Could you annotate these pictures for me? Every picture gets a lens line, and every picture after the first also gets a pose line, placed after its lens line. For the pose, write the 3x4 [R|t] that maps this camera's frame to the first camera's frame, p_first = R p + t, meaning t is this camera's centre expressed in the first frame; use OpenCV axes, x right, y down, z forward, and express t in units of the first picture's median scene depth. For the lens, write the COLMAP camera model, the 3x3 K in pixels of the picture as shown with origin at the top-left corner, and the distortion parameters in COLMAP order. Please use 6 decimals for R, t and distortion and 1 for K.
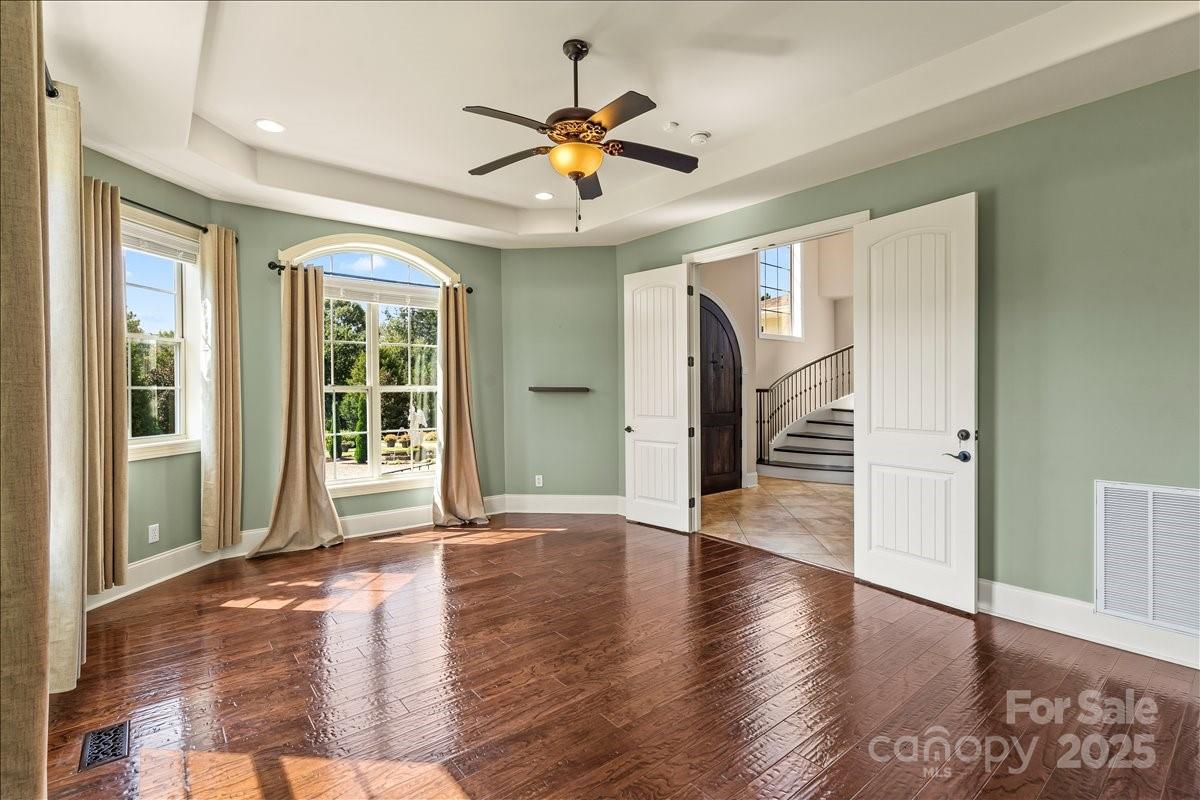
lens RADIAL K [[543.0, 0, 601.3], [0, 543.0, 394.7], [0, 0, 1]] dist [0.001241, -0.000331]
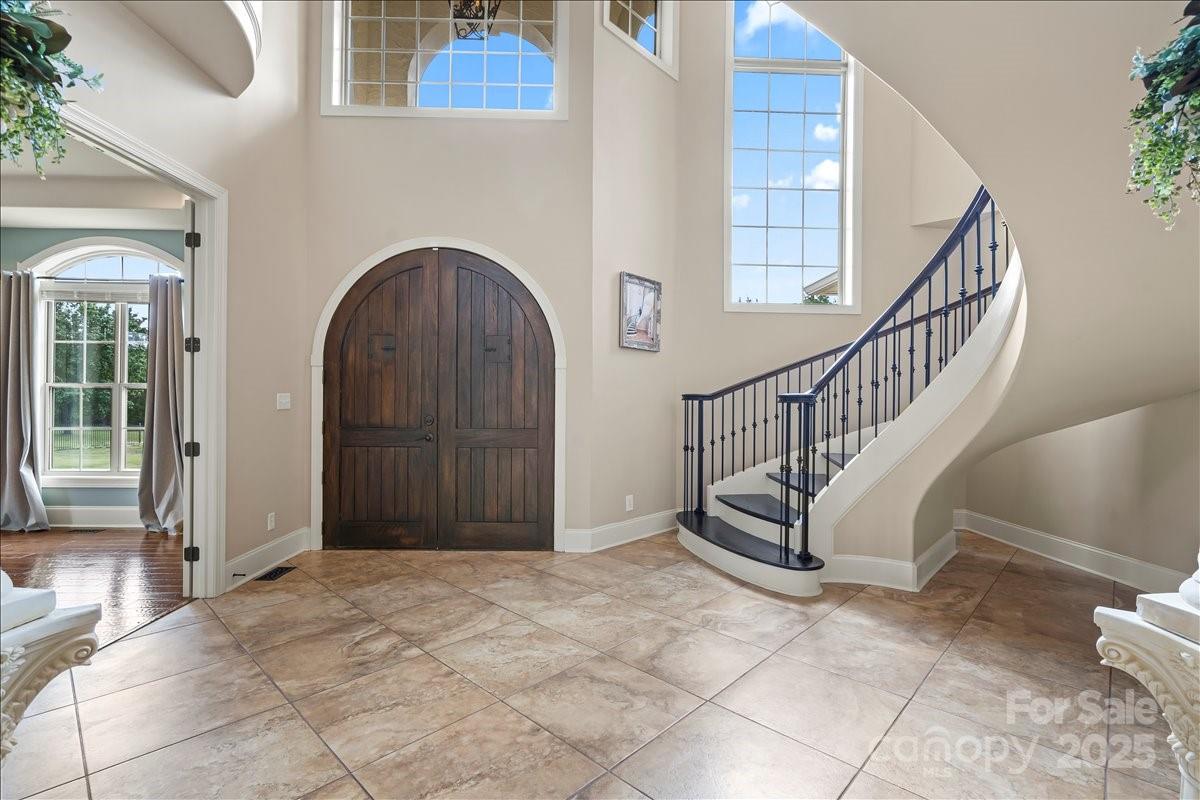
lens RADIAL K [[543.0, 0, 604.0], [0, 543.0, 401.6], [0, 0, 1]] dist [0.001241, -0.000331]
pose [[0.795423, 0.017960, -0.605788, 0.574661], [-0.020870, 0.999780, 0.002238, -0.002186], [0.605695, 0.010863, 0.795623, 0.448733]]
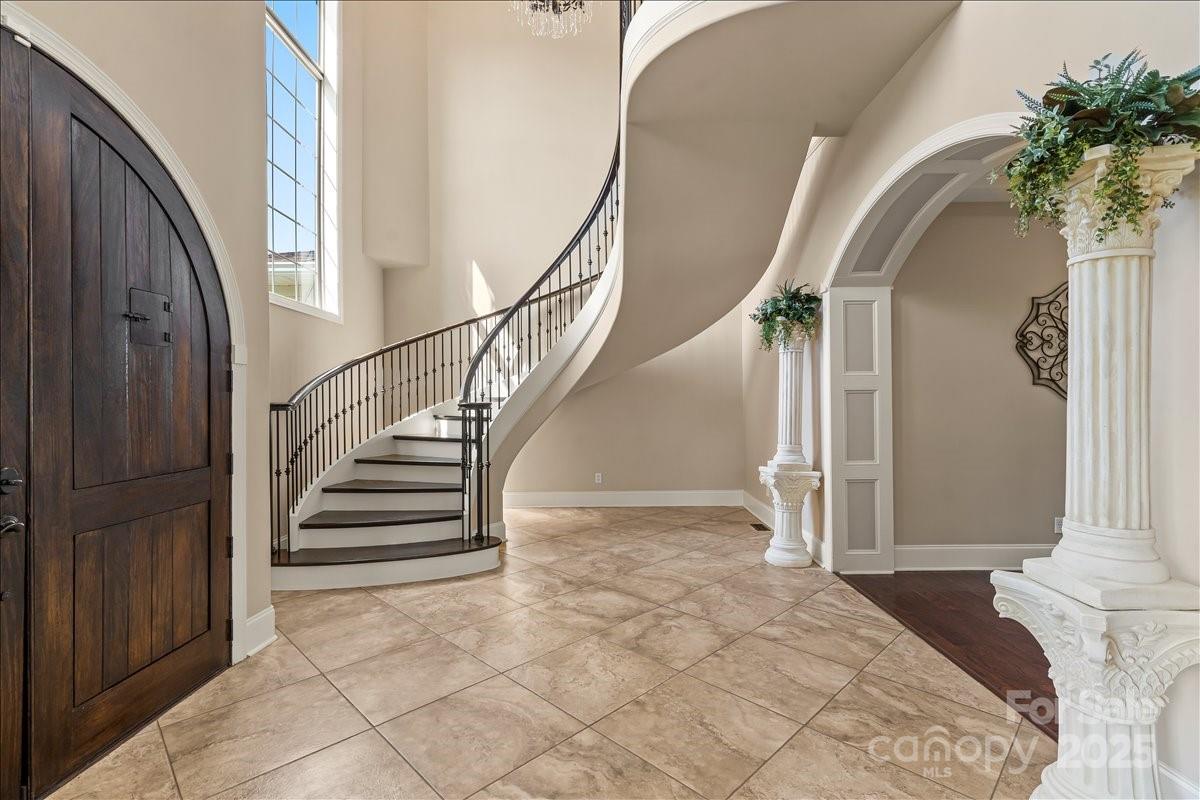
lens RADIAL K [[543.0, 0, 597.5], [0, 543.0, 400.7], [0, 0, 1]] dist [0.001241, -0.000331]
pose [[0.636560, 0.003587, 0.771219, 0.107605], [0.010990, 0.999845, -0.013721, -0.003761], [-0.771149, 0.017210, 0.636422, 0.469741]]
